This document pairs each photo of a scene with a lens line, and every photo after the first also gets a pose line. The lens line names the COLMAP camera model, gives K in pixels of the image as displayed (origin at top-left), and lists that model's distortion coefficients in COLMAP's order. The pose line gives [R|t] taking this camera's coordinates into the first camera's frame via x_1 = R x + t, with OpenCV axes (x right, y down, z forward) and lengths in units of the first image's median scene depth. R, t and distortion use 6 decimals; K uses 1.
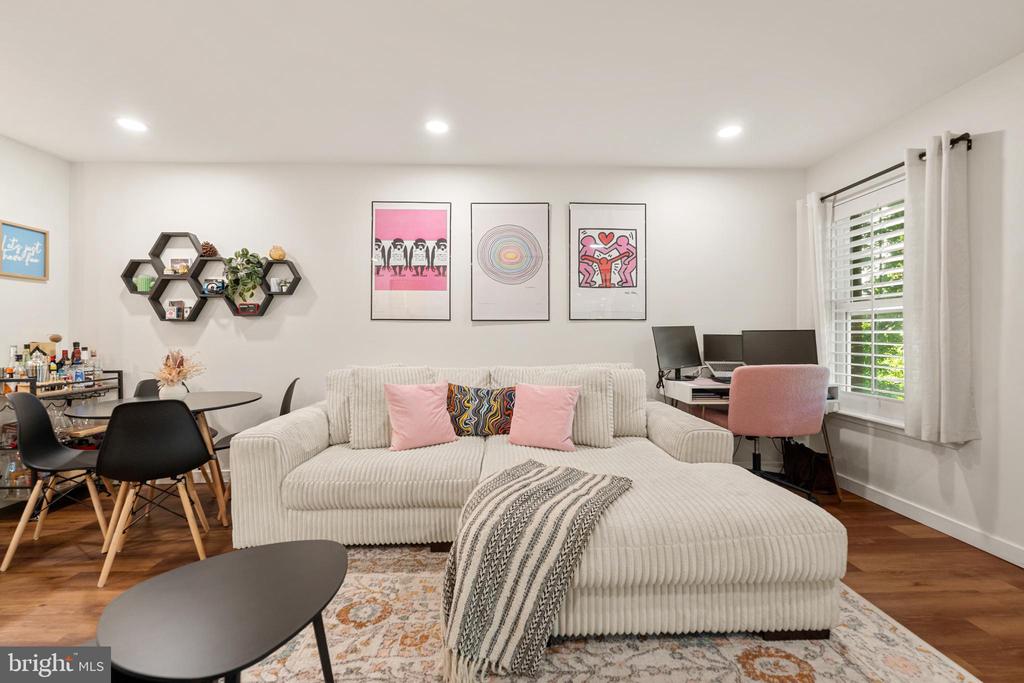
lens RADIAL K [[414.5, 0, 511.7], [0, 414.5, 334.7], [0, 0, 1]] dist [-0.000887, 0.000055]
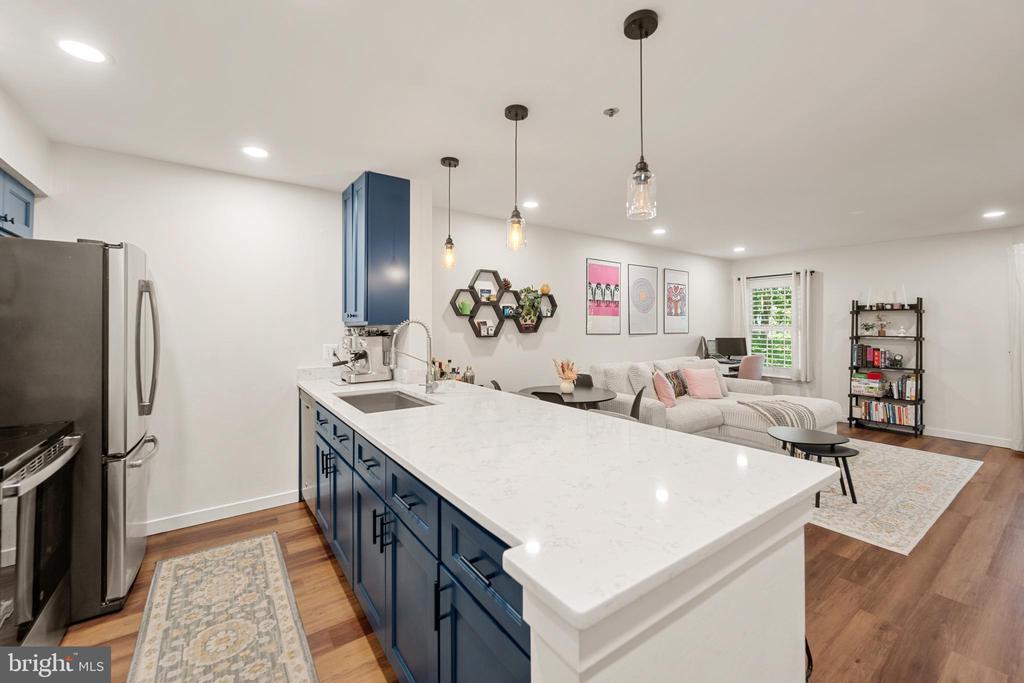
lens RADIAL K [[414.6, 0, 512.3], [0, 414.6, 321.0], [0, 0, 1]] dist [-0.001484, -0.000091]
pose [[0.832728, 0.010056, 0.553590, -1.461489], [-0.005142, 0.999932, -0.010429, -0.070129], [-0.553658, 0.005838, 0.832724, -0.139142]]
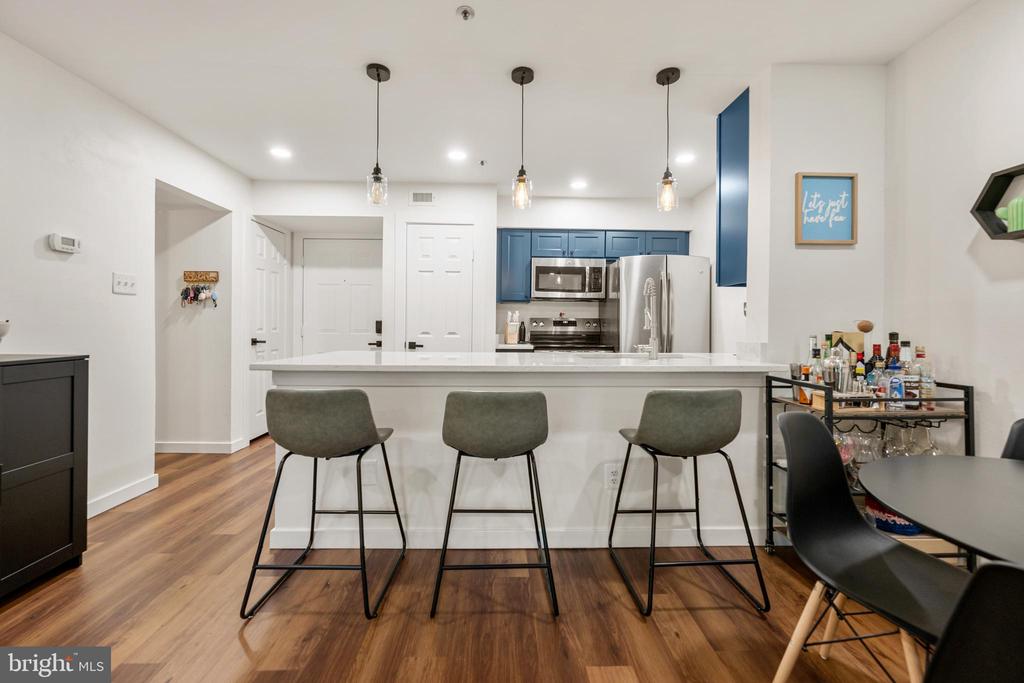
lens RADIAL K [[410.8, 0, 510.5], [0, 410.8, 326.8], [0, 0, 1]] dist [-0.001919, -0.000416]
pose [[-0.007542, 0.003965, -0.999964, -0.398732], [0.000493, 0.999992, 0.003962, 0.006194], [0.999971, -0.000463, -0.007544, 0.398114]]
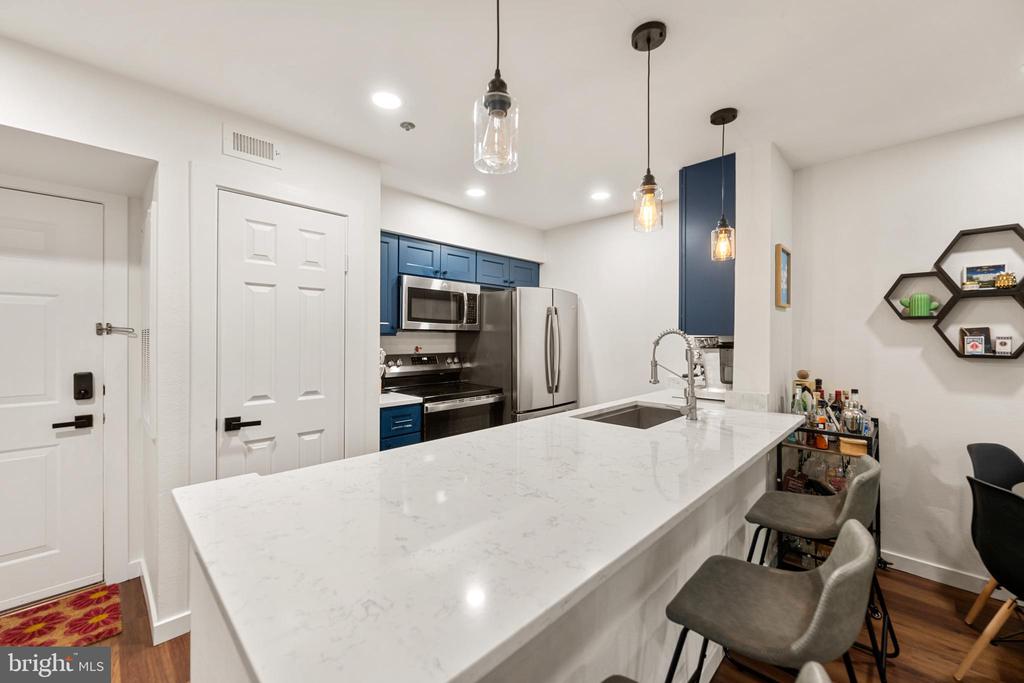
lens RADIAL K [[405.9, 0, 510.1], [0, 405.9, 336.7], [0, 0, 1]] dist [-0.002139, -0.000251]
pose [[0.690971, 0.005284, -0.722863, -0.863547], [0.001538, 0.999960, 0.008779, -0.074203], [0.722881, -0.007178, 0.690936, -0.025213]]
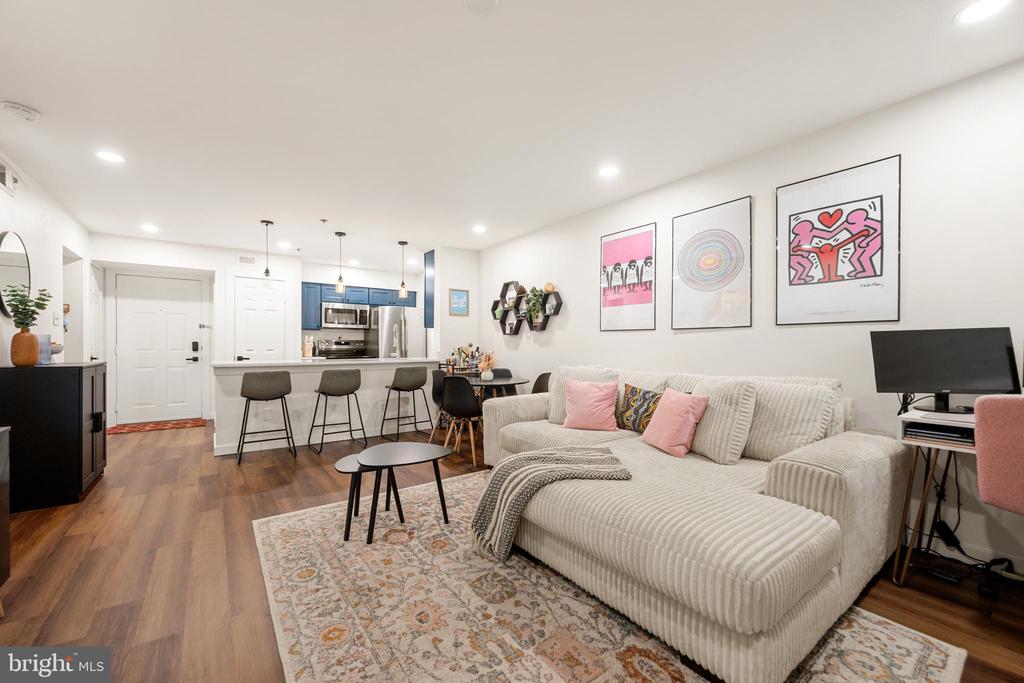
lens RADIAL K [[408.8, 0, 507.2], [0, 408.8, 347.6], [0, 0, 1]] dist [-0.002053, -0.000133]
pose [[0.558842, 0.008408, -0.829231, 0.549719], [0.002533, 0.999927, 0.011846, -0.000841], [0.829270, -0.008720, 0.558780, 0.068633]]
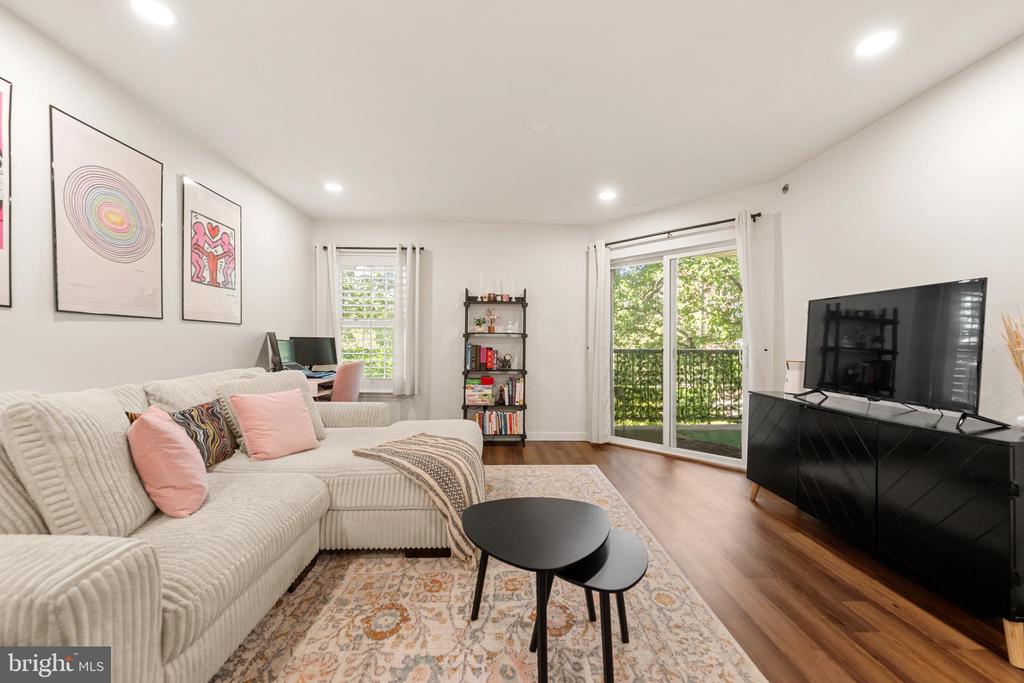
lens RADIAL K [[414.9, 0, 512.2], [0, 414.9, 350.6], [0, 0, 1]] dist [0.000779, -0.000022]
pose [[-0.006589, -0.013592, 0.999886, -0.702162], [-0.010563, 0.999853, 0.013522, 0.006677], [-0.999922, -0.010473, -0.006732, 0.375465]]
